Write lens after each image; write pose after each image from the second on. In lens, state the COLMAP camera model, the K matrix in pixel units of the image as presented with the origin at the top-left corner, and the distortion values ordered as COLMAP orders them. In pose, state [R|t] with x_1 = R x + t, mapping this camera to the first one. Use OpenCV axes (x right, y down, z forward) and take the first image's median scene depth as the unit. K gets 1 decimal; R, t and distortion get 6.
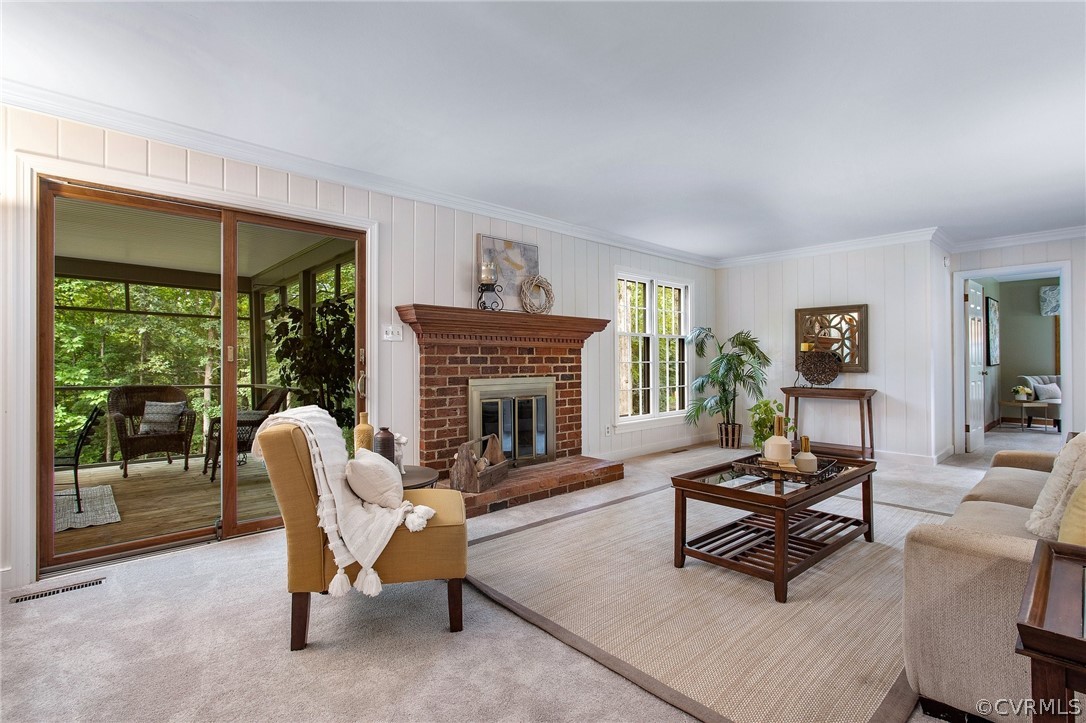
lens RADIAL K [[510.3, 0, 535.9], [0, 510.3, 356.1], [0, 0, 1]] dist [-0.013961, 0.000243]
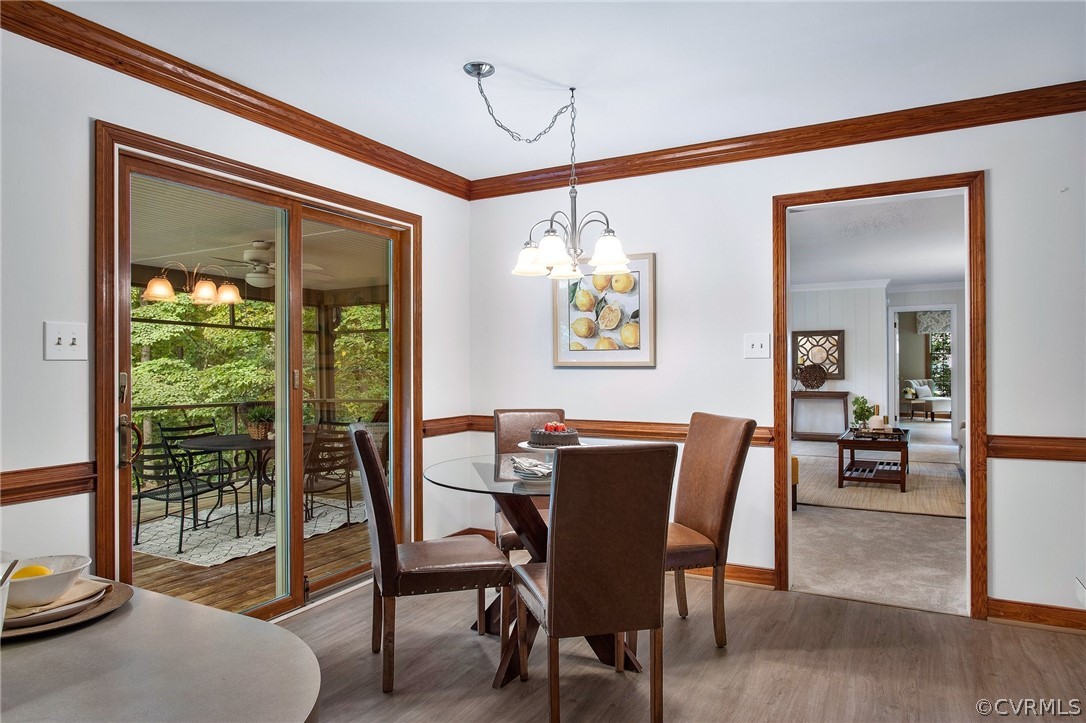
lens RADIAL K [[661.0, 0, 547.8], [0, 661.0, 365.6], [0, 0, 1]] dist [-0.005286, 0.001096]
pose [[0.938804, -0.006504, 0.344390, -0.822462], [0.003618, 0.999953, 0.009021, -0.027949], [-0.344433, -0.007223, 0.938783, -0.467118]]
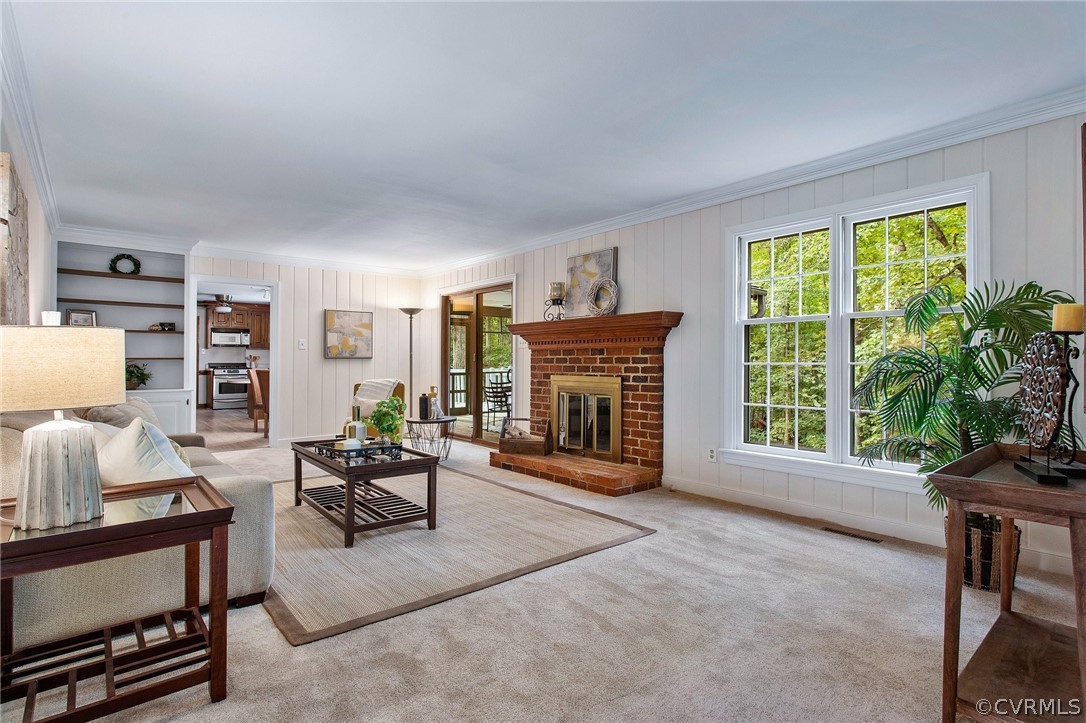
lens RADIAL K [[517.3, 0, 545.8], [0, 517.3, 355.9], [0, 0, 1]] dist [-0.011504, -0.000697]
pose [[-0.005997, -0.005767, -0.999965, 0.986506], [0.011520, 0.999917, -0.005835, 0.003143], [0.999916, -0.011554, -0.005931, 0.830340]]
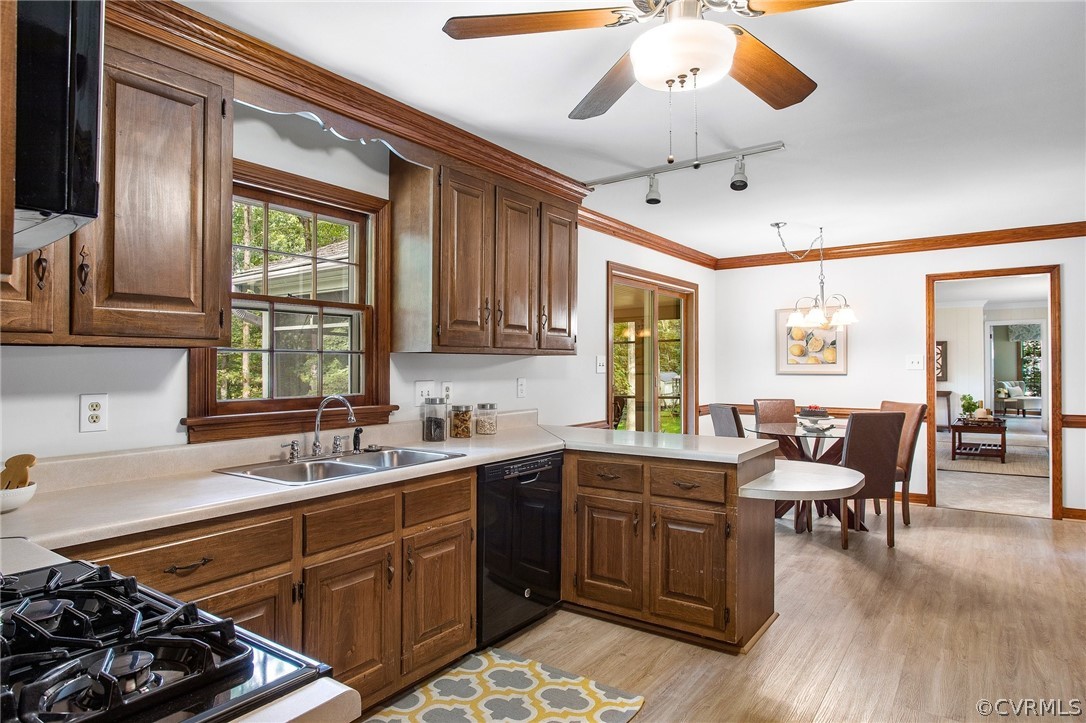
lens RADIAL K [[628.0, 0, 548.5], [0, 628.0, 363.4], [0, 0, 1]] dist [-0.006382, 0.004782]
pose [[0.973035, -0.005078, 0.230601, -1.290351], [0.004062, 0.999980, 0.004880, -0.049359], [-0.230621, -0.003812, 0.973036, -0.843075]]
